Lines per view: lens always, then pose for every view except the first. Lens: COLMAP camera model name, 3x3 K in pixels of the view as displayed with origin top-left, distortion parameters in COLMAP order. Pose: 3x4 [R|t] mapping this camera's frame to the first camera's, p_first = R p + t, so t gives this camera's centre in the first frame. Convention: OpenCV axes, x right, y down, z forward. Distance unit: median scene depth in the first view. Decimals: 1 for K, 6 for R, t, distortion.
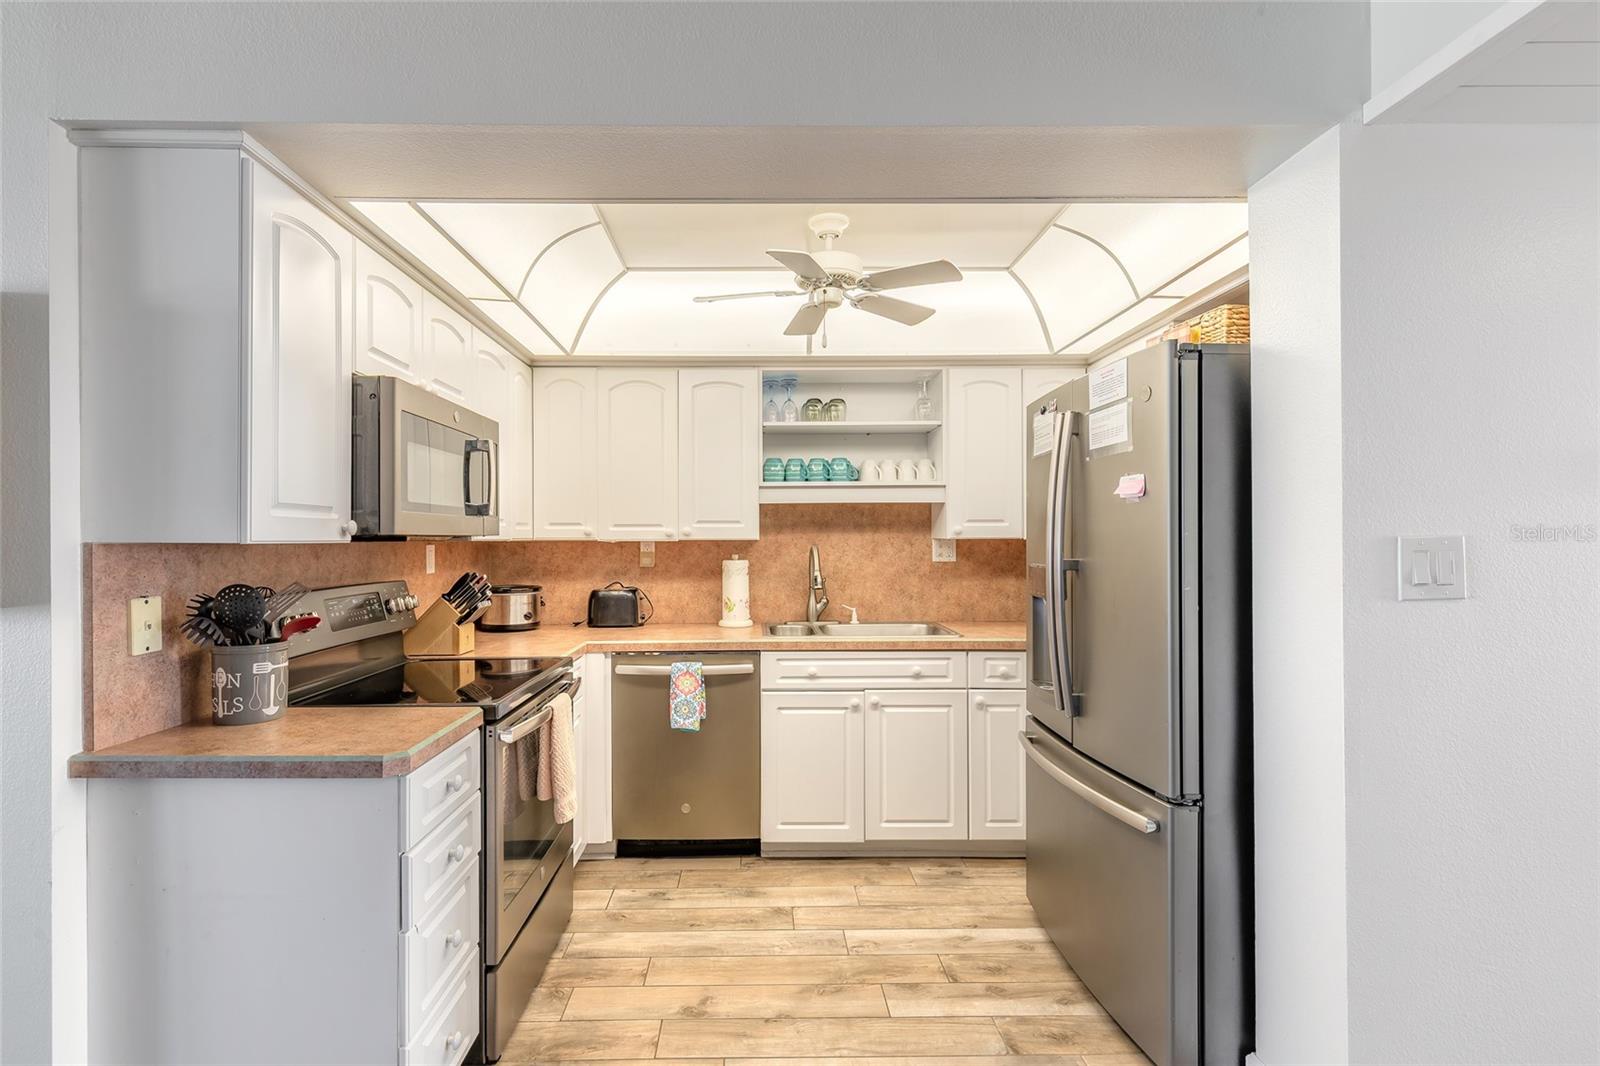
lens RADIAL K [[746.1, 0, 765.3], [0, 746.1, 537.1], [0, 0, 1]] dist [0.005271, -0.000401]
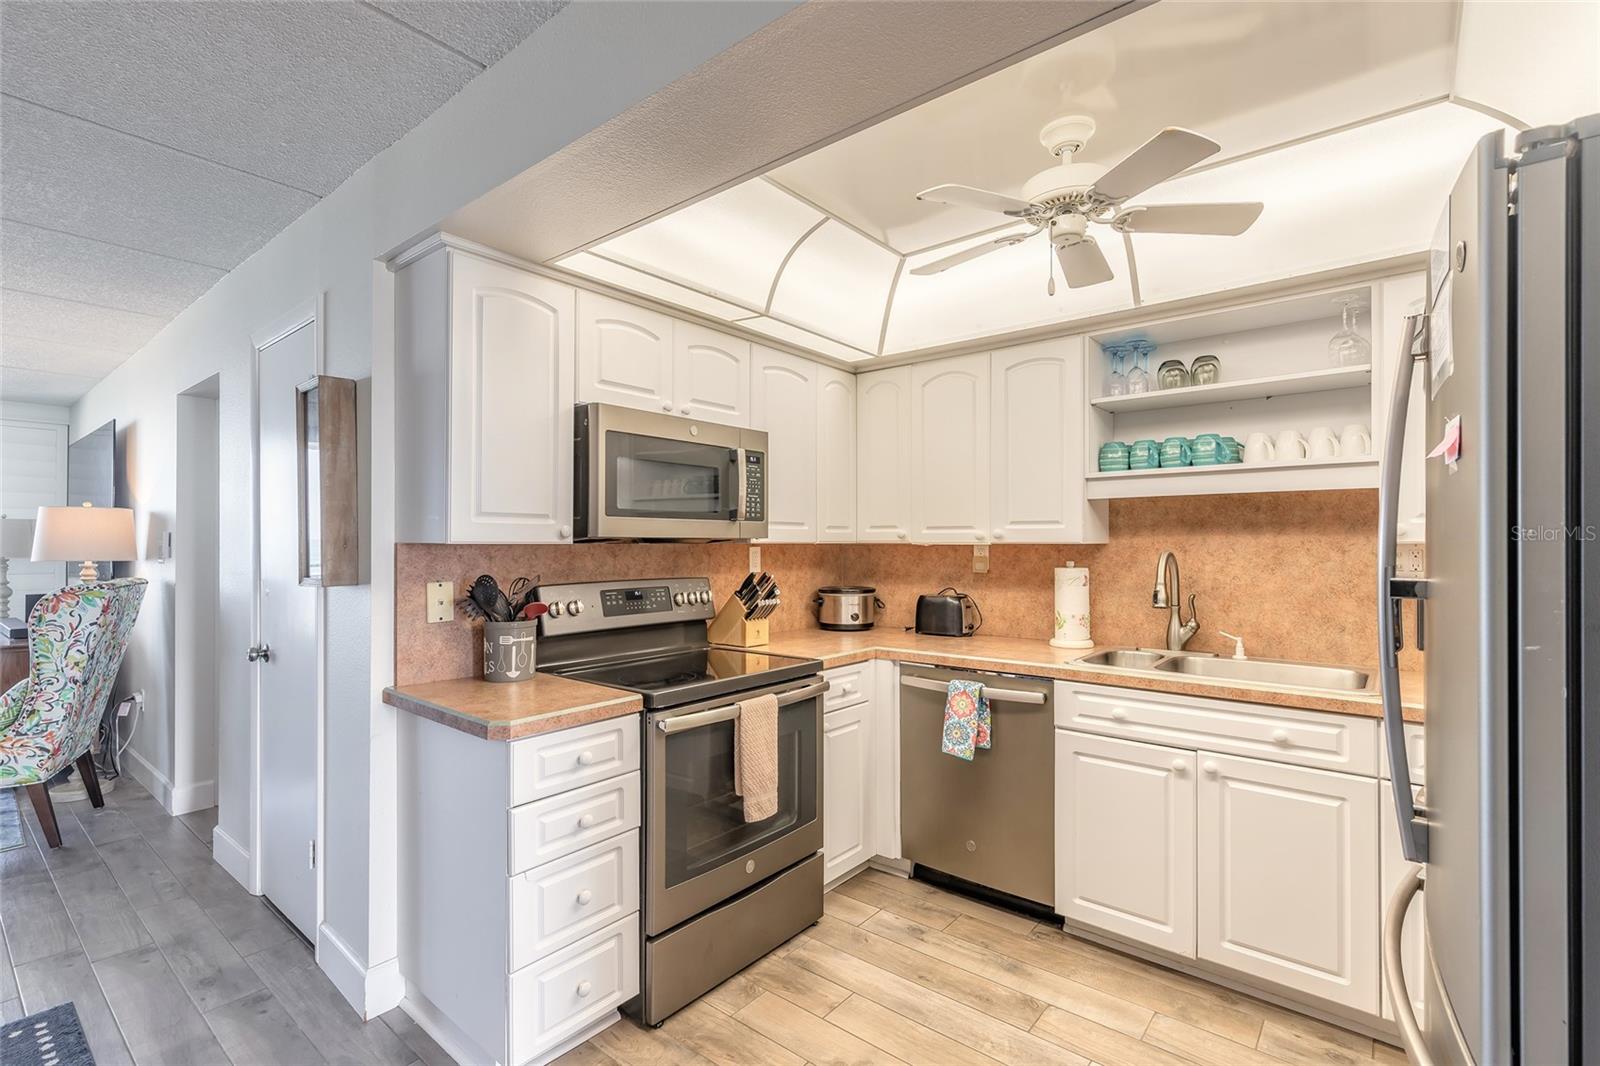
lens RADIAL K [[729.8, 0, 796.3], [0, 729.8, 537.9], [0, 0, 1]] dist [0.006520, -0.000217]
pose [[0.765197, -0.000780, -0.643796, 0.296076], [-0.001866, 0.999992, -0.003429, 0.000900], [0.643794, 0.003825, 0.765190, 0.201955]]
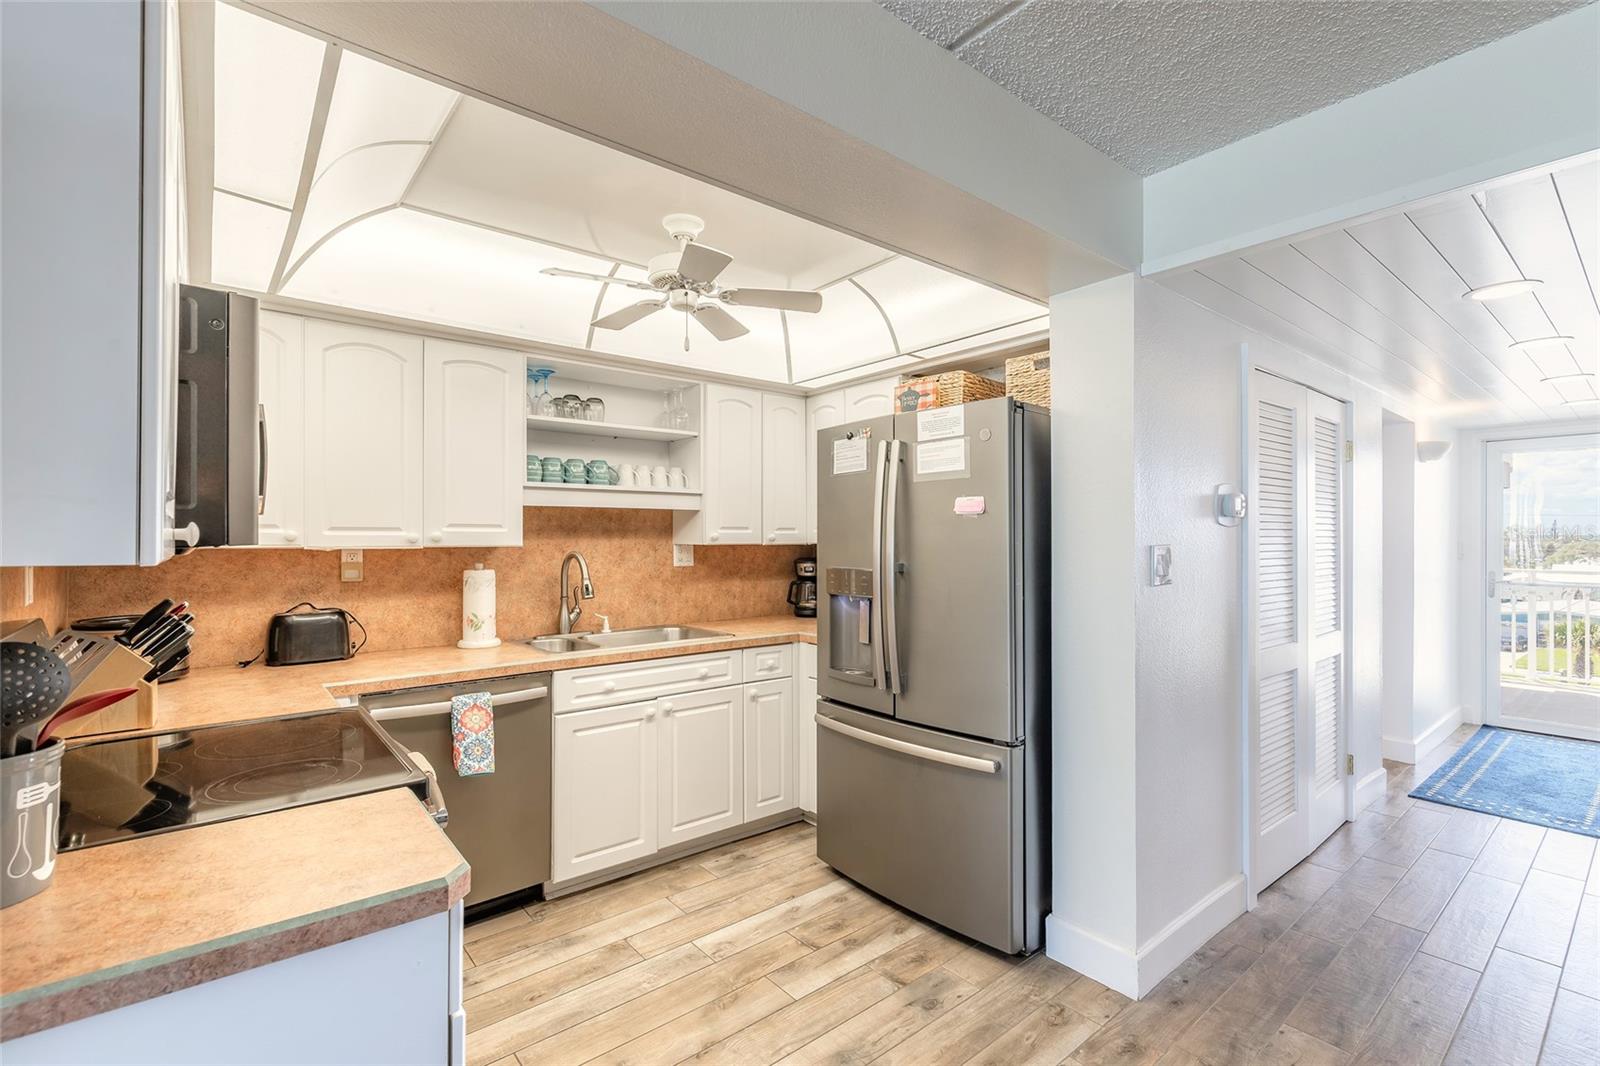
lens RADIAL K [[717.3, 0, 797.4], [0, 717.3, 537.7], [0, 0, 1]] dist [0.007894, -0.001881]
pose [[0.779409, 0.003073, 0.626508, -0.321800], [-0.001718, 0.999995, -0.002767, -0.005409], [-0.626513, 0.001080, 0.779410, 0.142404]]
